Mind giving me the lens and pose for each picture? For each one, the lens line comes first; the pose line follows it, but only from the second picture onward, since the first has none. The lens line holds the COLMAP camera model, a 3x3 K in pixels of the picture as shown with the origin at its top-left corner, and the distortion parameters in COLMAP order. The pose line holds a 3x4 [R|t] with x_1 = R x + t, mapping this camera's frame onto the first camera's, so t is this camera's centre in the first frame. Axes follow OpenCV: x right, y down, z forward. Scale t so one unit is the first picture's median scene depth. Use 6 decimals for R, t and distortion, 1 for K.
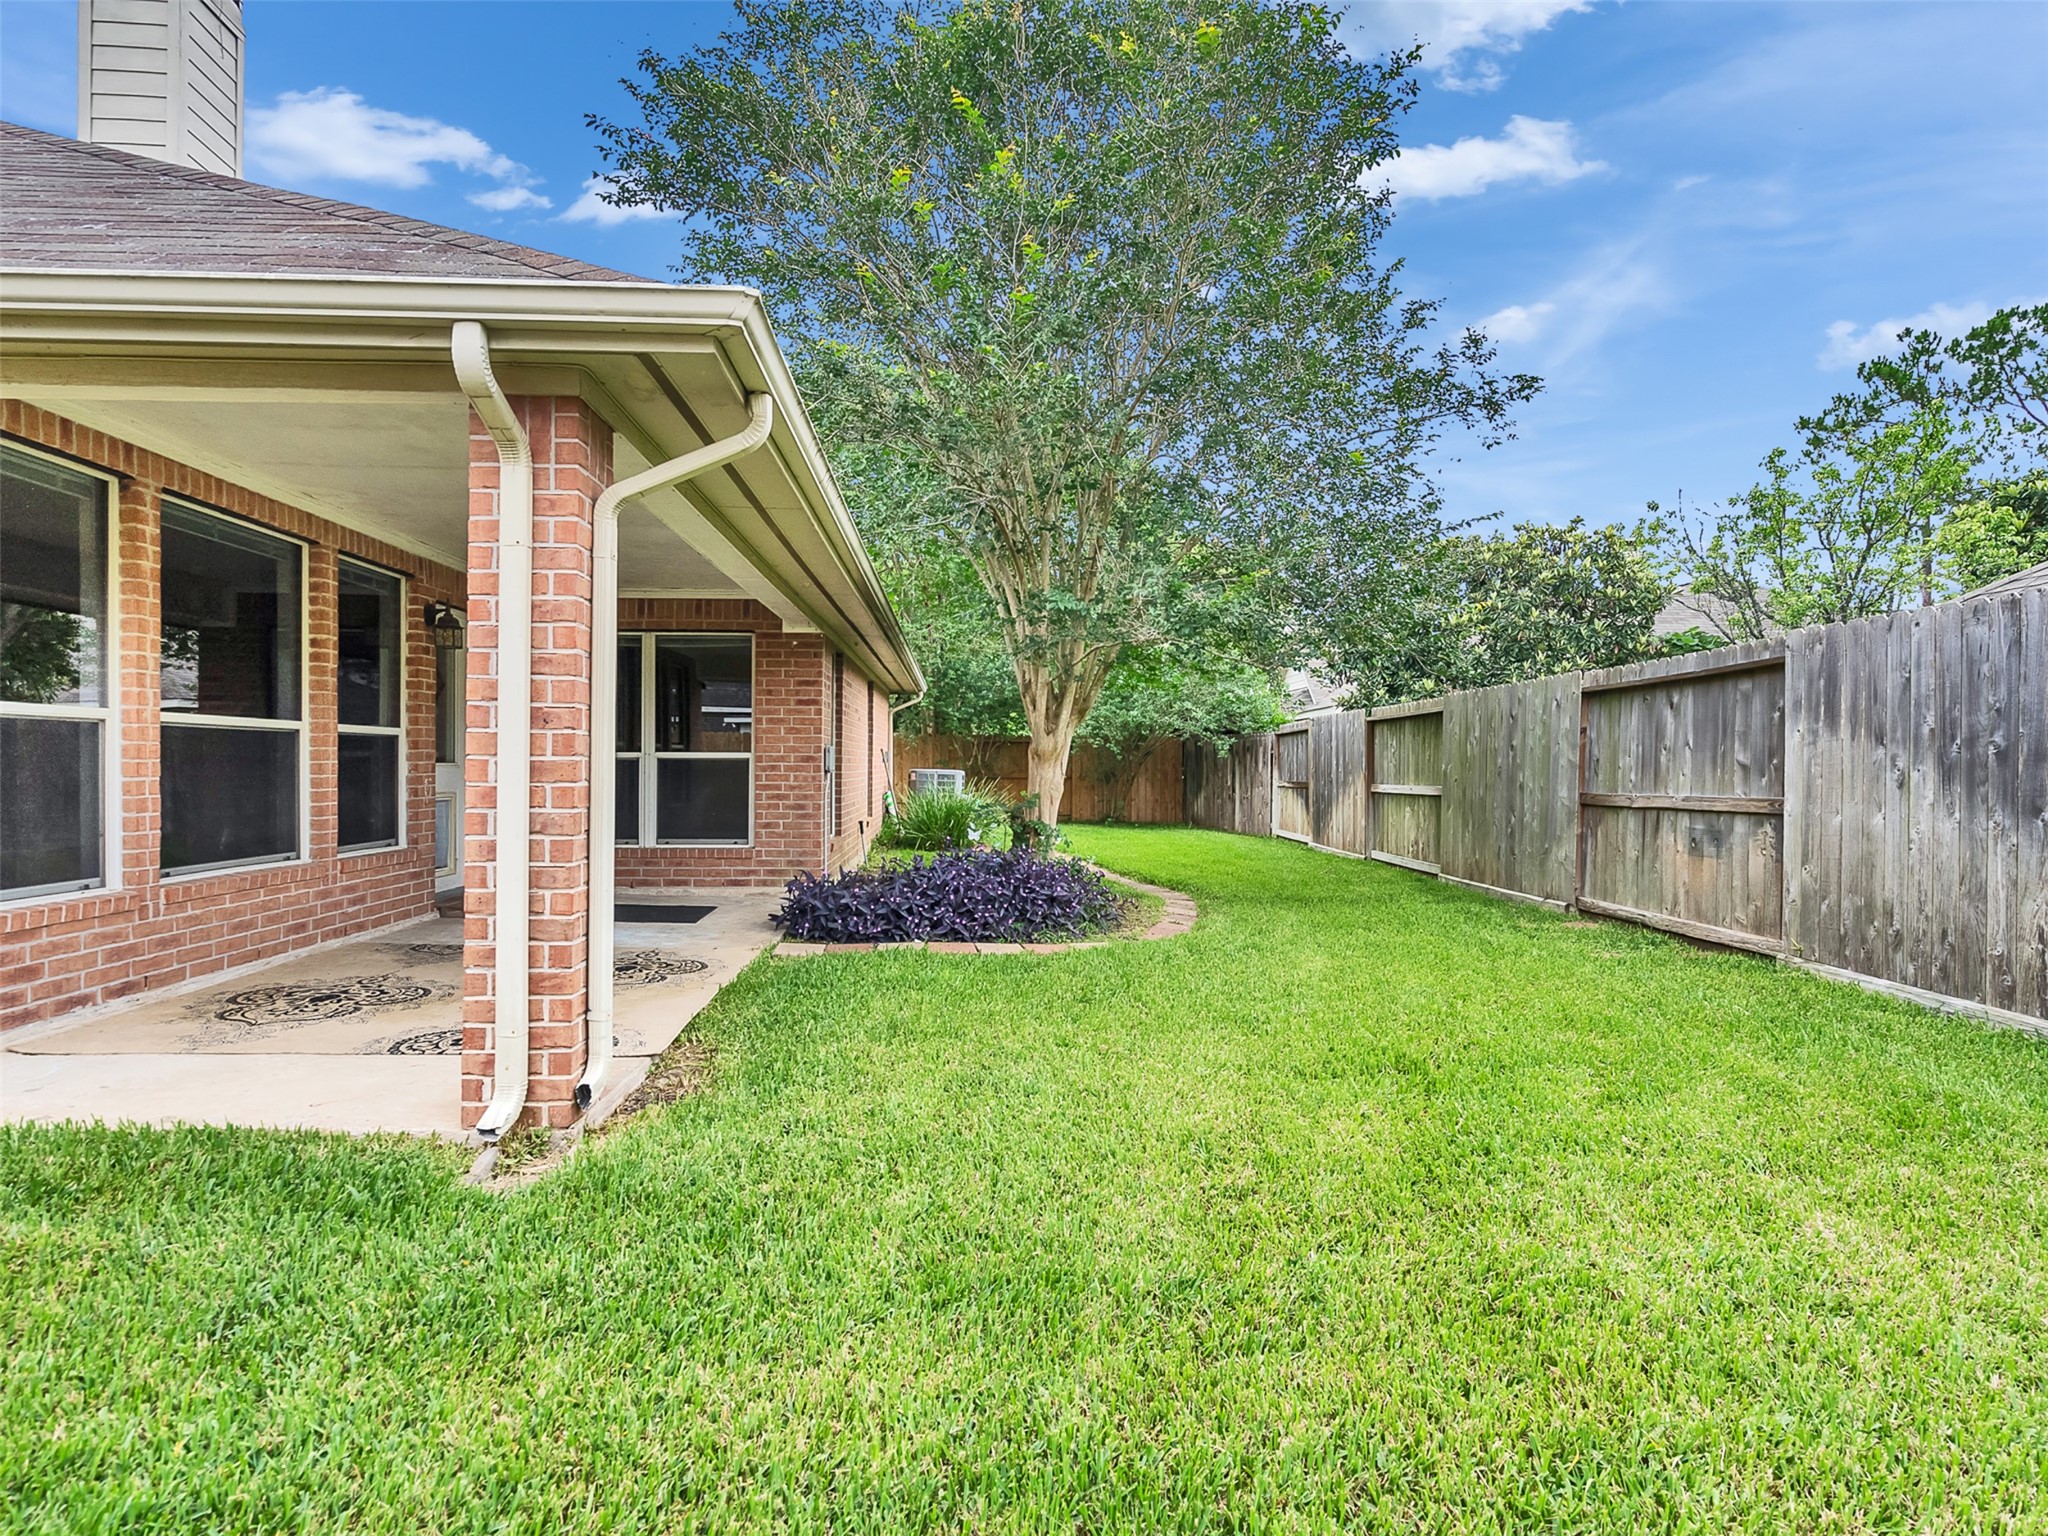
lens RADIAL K [[1045.3, 0, 1018.7], [0, 1045.3, 769.9], [0, 0, 1]] dist [-0.004775, 0.002792]
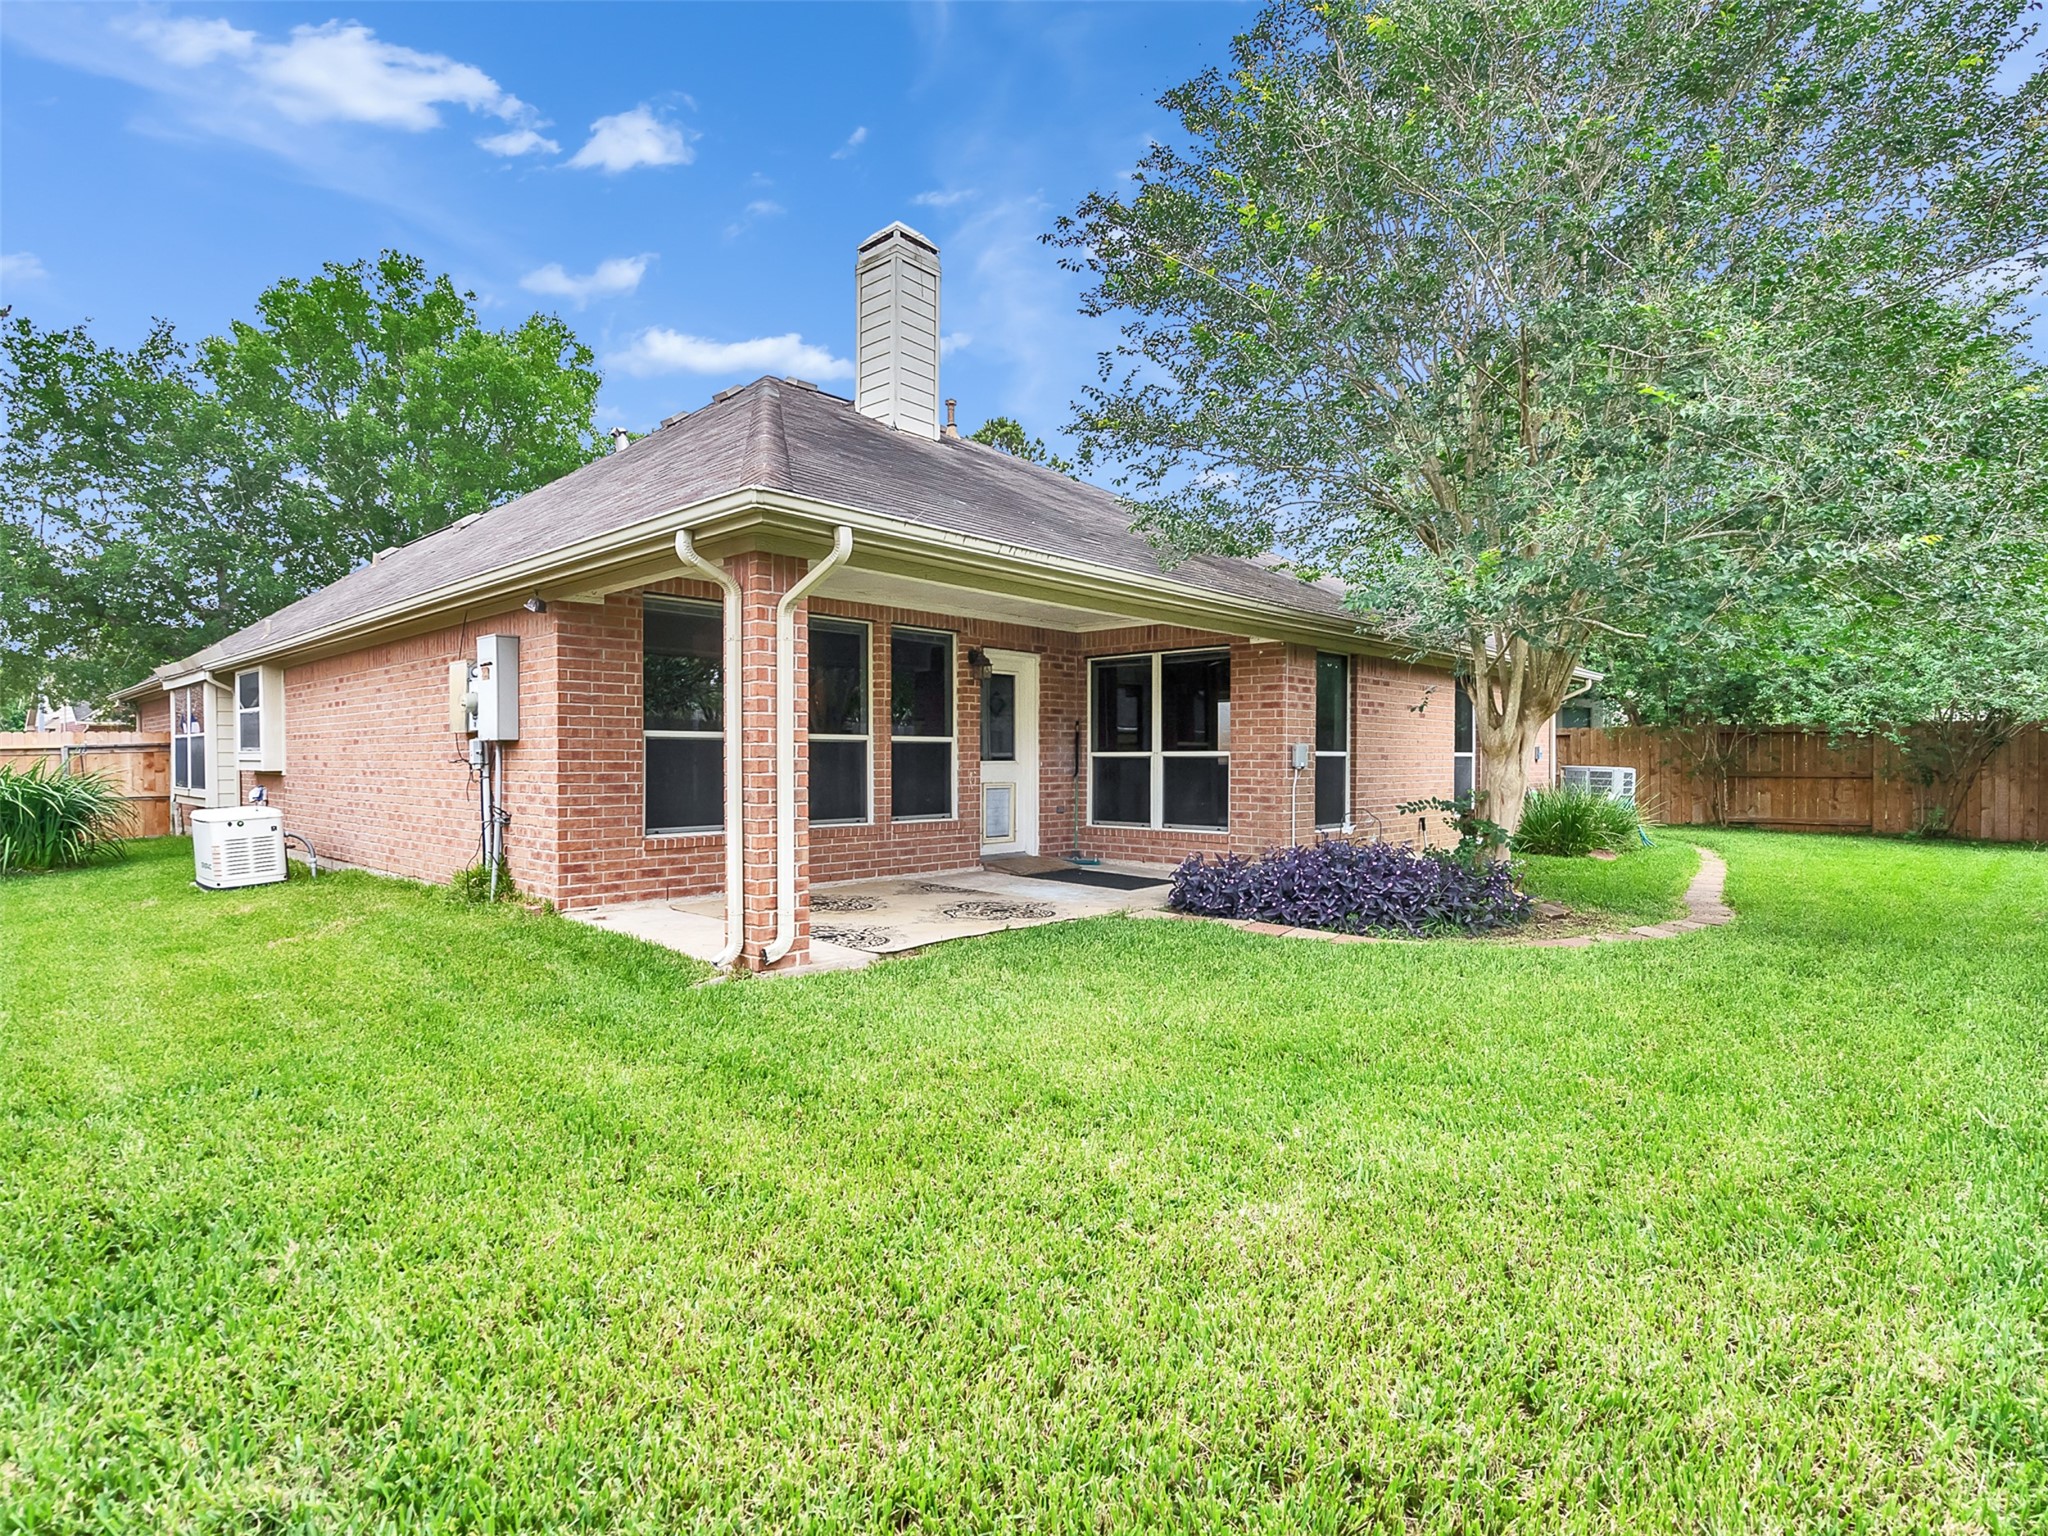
lens RADIAL K [[1045.3, 0, 1013.1], [0, 1045.3, 768.7], [0, 0, 1]] dist [-0.004775, 0.002792]
pose [[0.700145, 0.003057, -0.713994, 0.501264], [-0.000897, 0.999994, 0.003402, -0.001060], [0.714000, -0.001742, 0.700143, 0.040667]]
